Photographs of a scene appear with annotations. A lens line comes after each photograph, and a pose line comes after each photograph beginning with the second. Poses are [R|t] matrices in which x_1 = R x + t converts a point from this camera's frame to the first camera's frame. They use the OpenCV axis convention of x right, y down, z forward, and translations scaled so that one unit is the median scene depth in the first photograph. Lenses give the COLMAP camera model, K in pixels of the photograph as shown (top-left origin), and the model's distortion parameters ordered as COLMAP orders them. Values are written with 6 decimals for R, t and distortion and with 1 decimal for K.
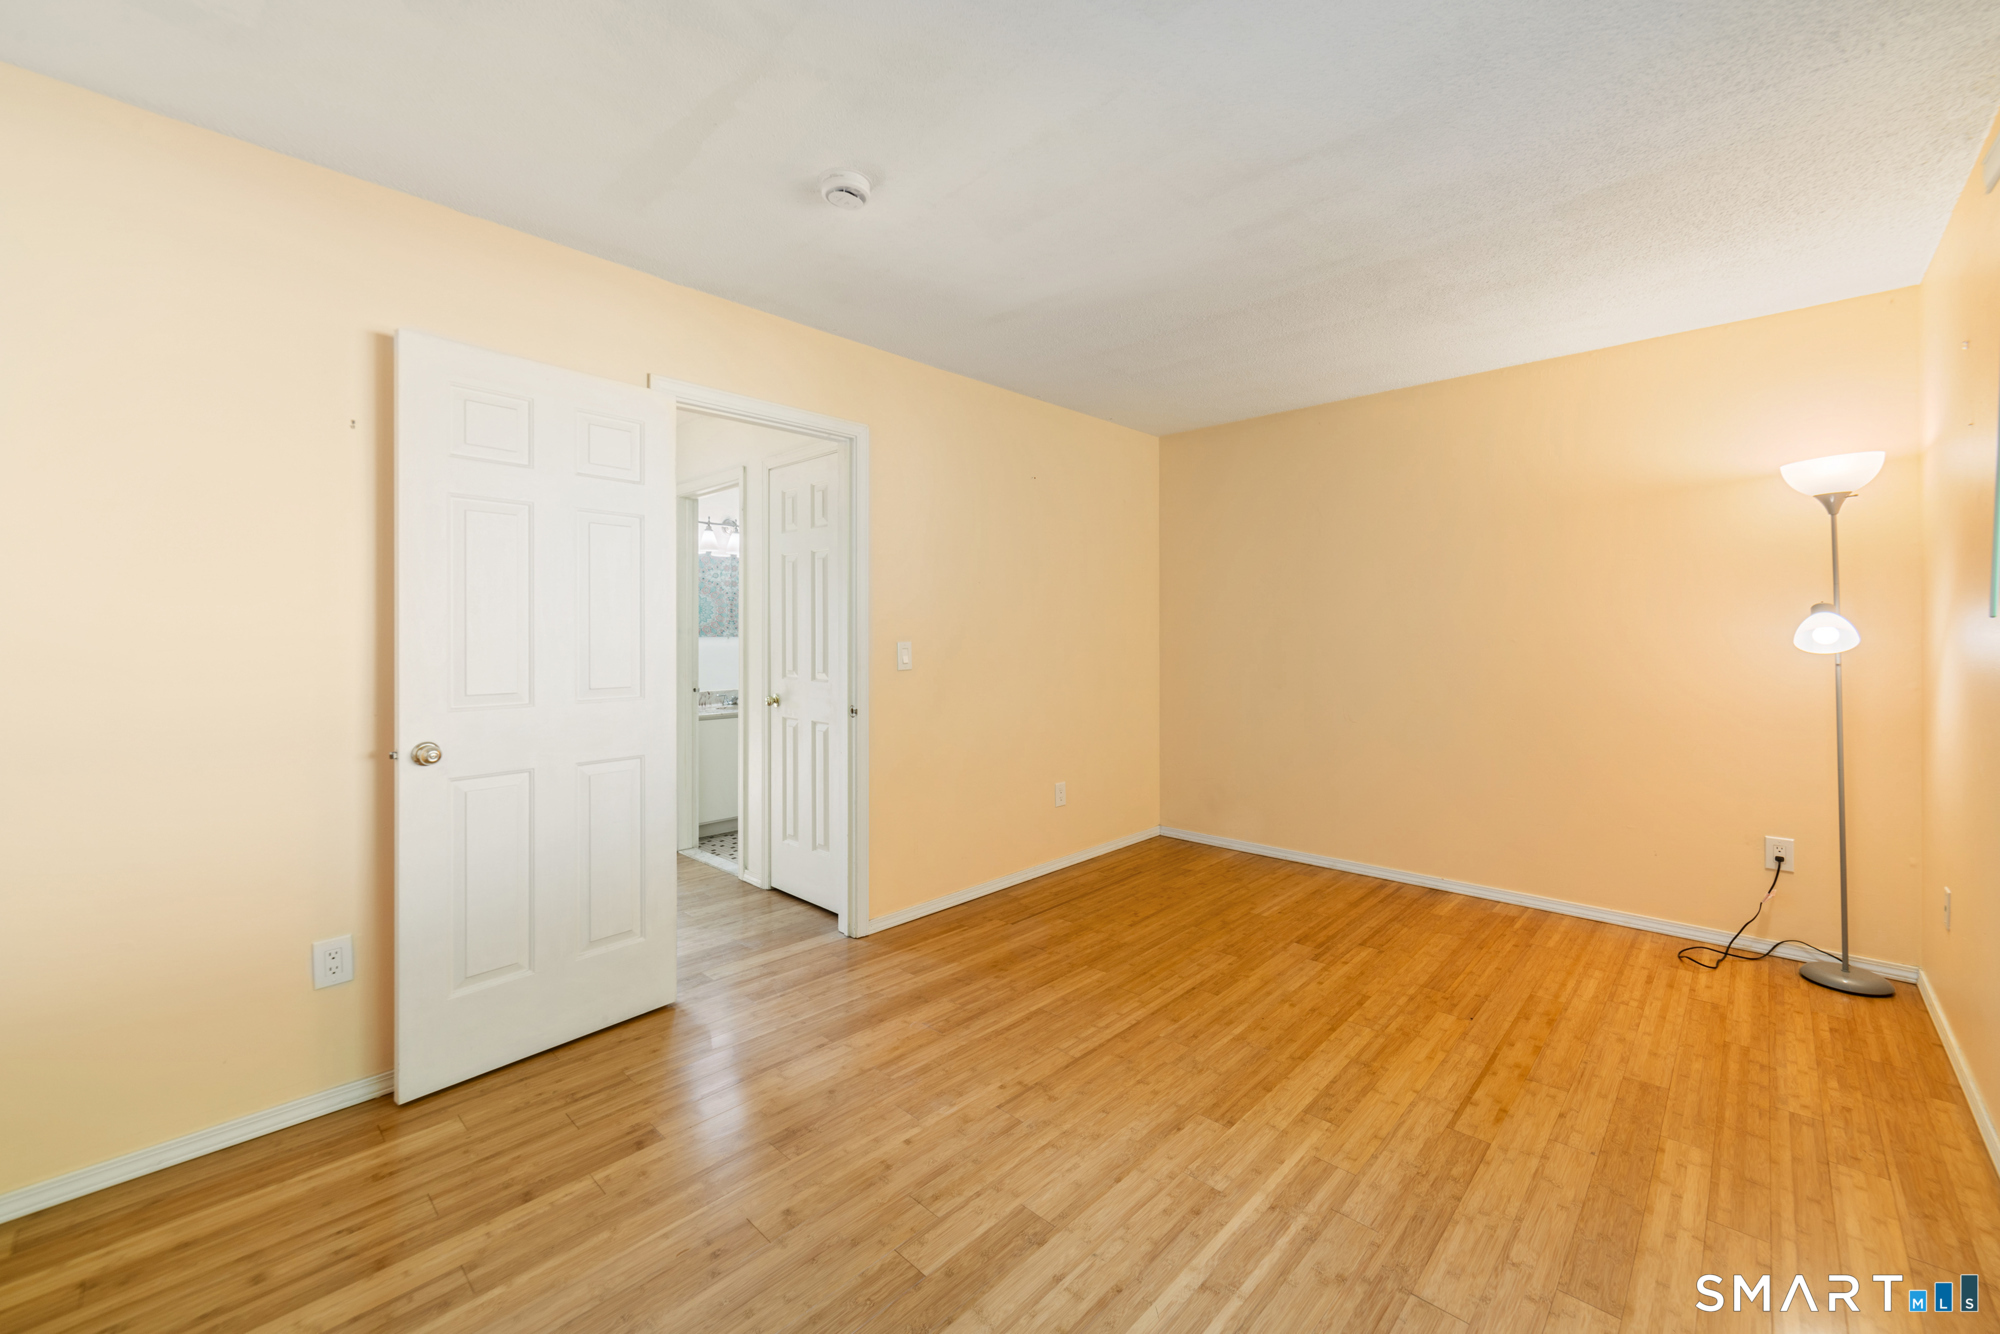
lens RADIAL K [[807.1, 0, 1011.3], [0, 807.1, 619.2], [0, 0, 1]] dist [0.001519, 0.000630]
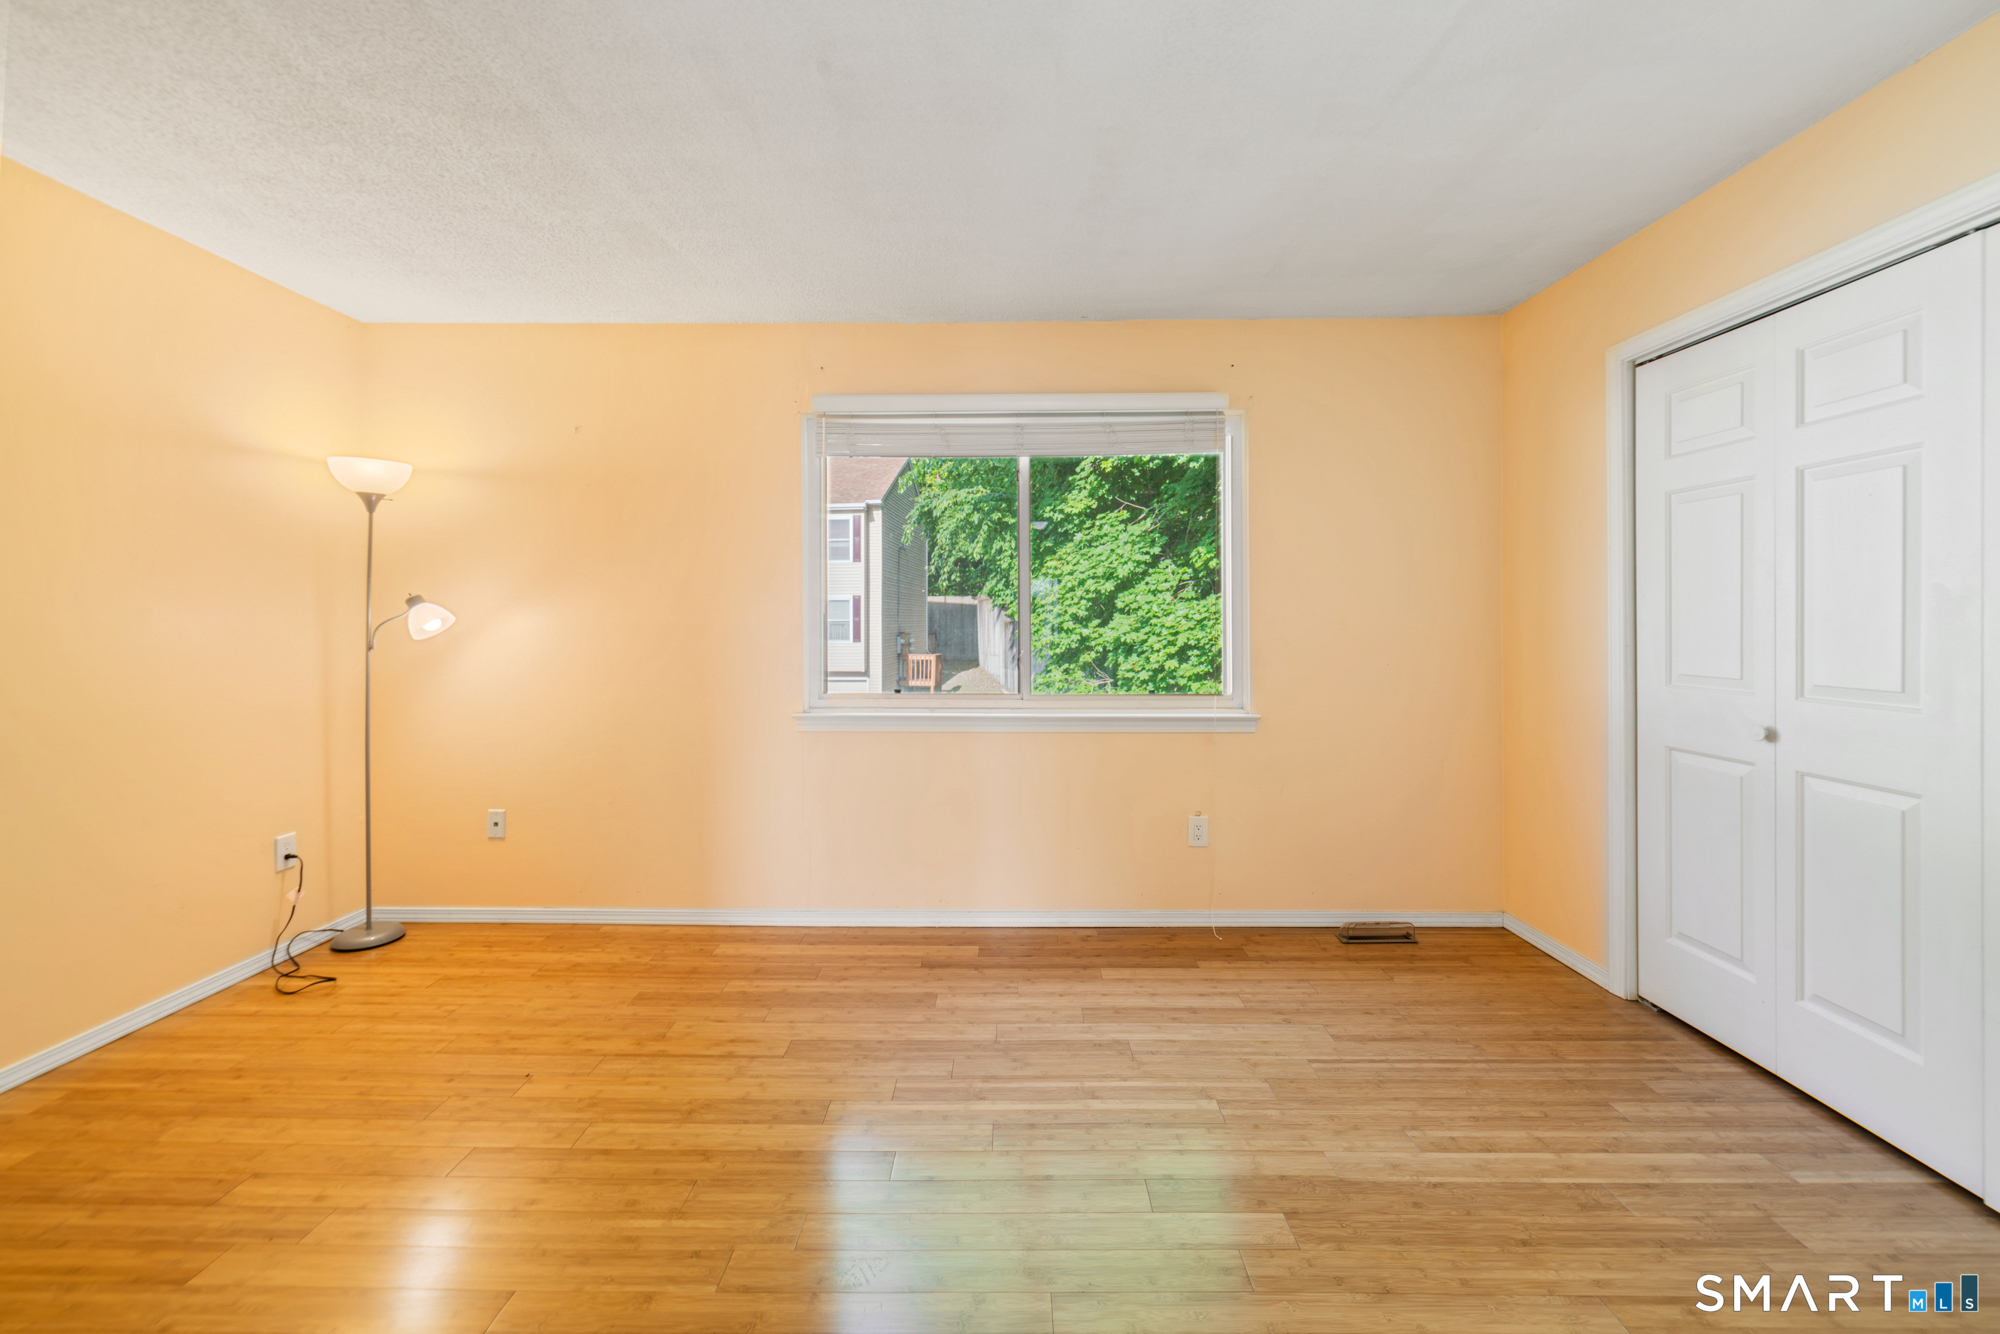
lens RADIAL K [[794.7, 0, 1001.4], [0, 794.7, 633.5], [0, 0, 1]] dist [0.001284, 0.000258]
pose [[-0.683482, -0.003572, 0.729959, -0.493847], [-0.010502, 0.999933, -0.004940, 0.040848], [-0.729892, -0.011042, -0.683474, 1.598729]]
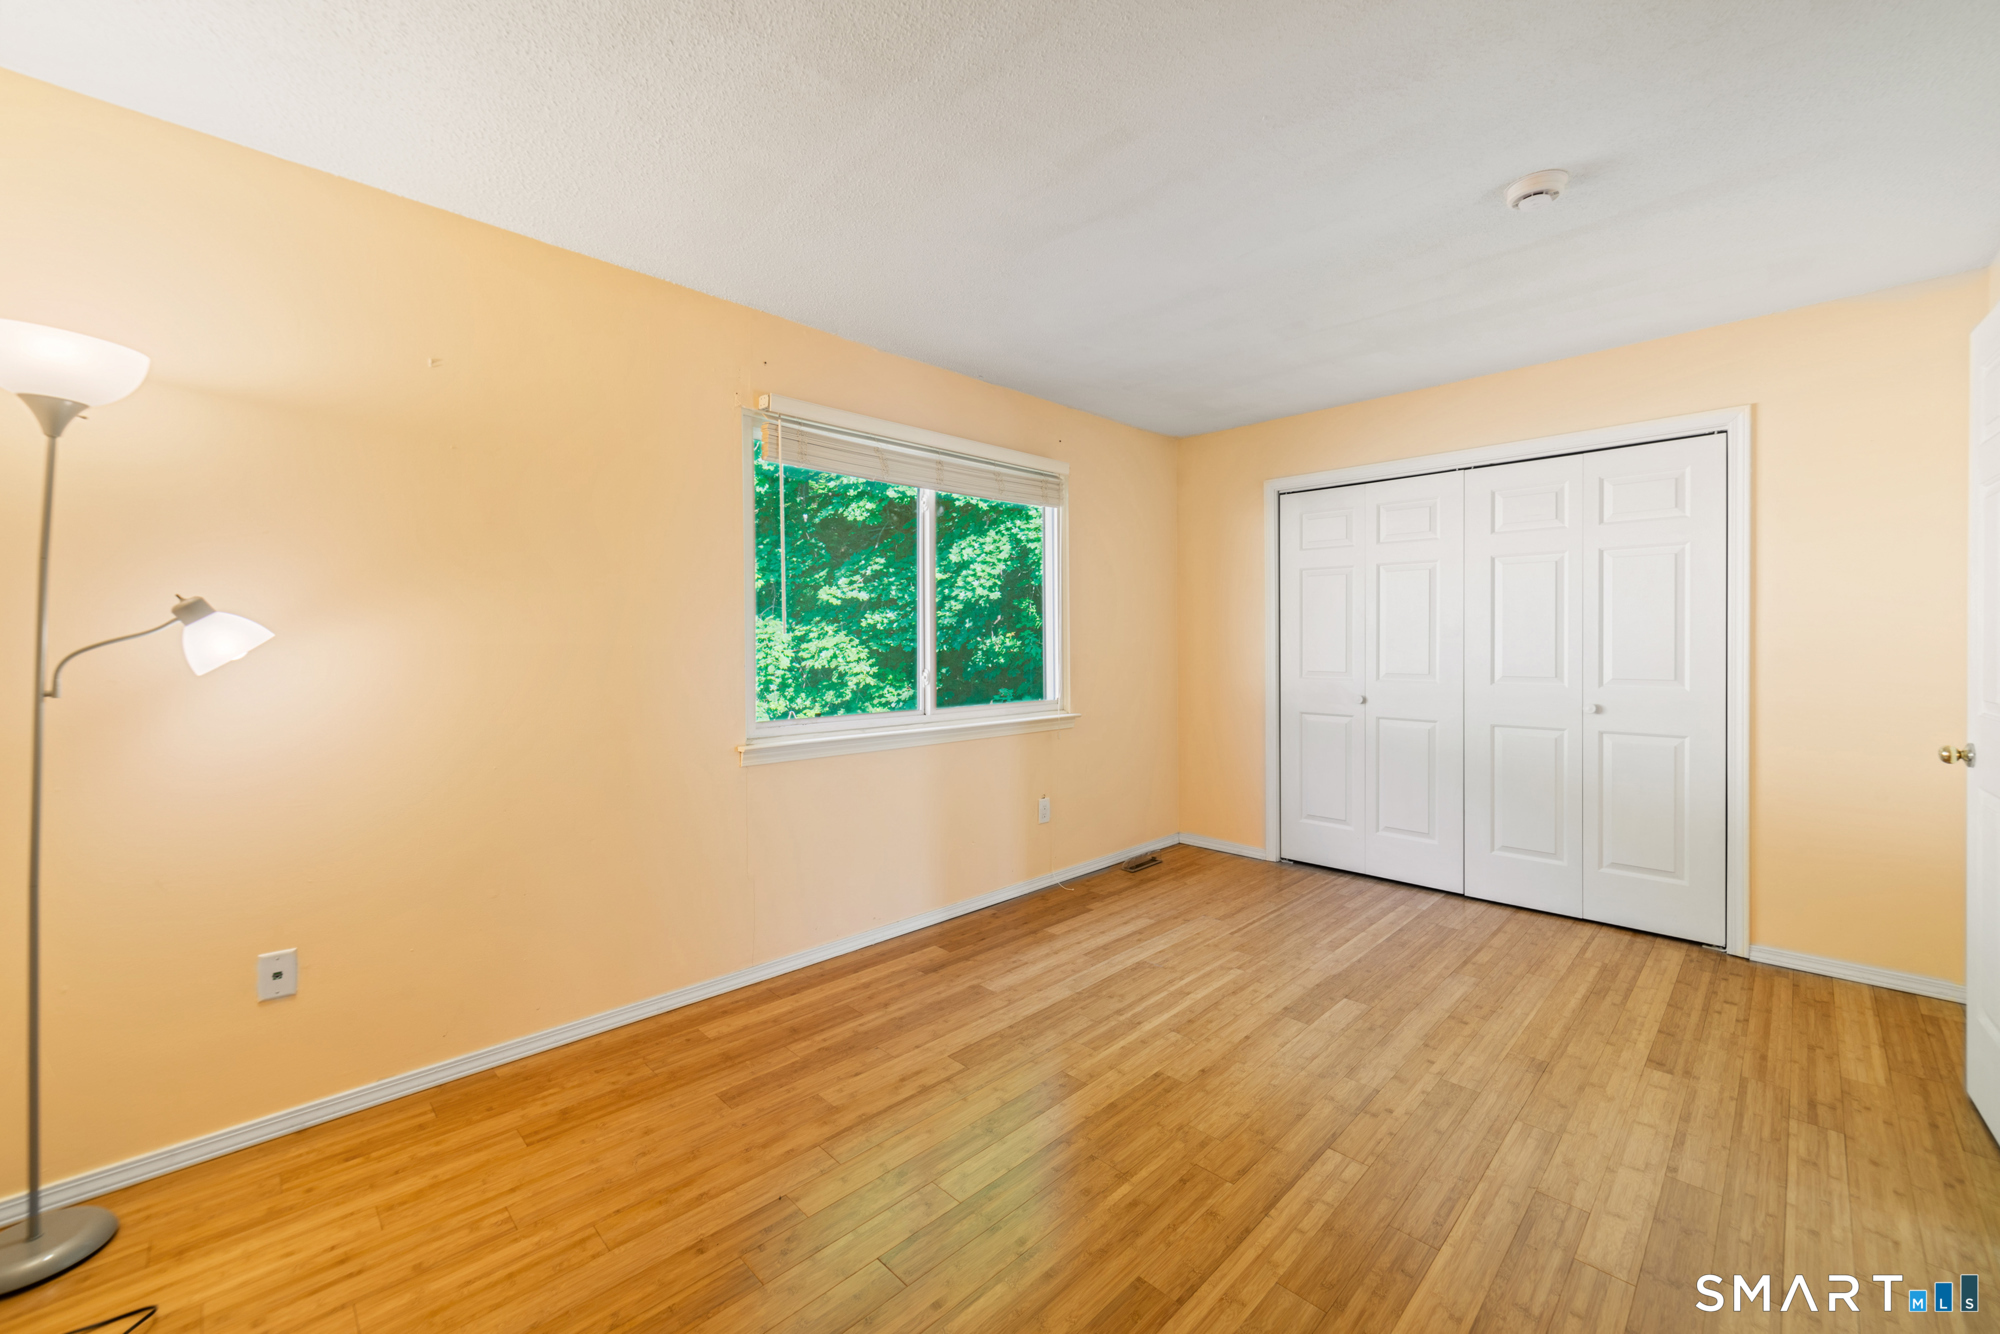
lens RADIAL K [[781.6, 0, 1007.4], [0, 781.6, 658.0], [0, 0, 1]] dist [0.000550, 0.000427]
pose [[-0.999507, 0.008072, 0.030332, 0.462614], [0.008045, 0.999967, -0.001025, 0.044737], [-0.030339, -0.000781, -0.999539, 2.194493]]
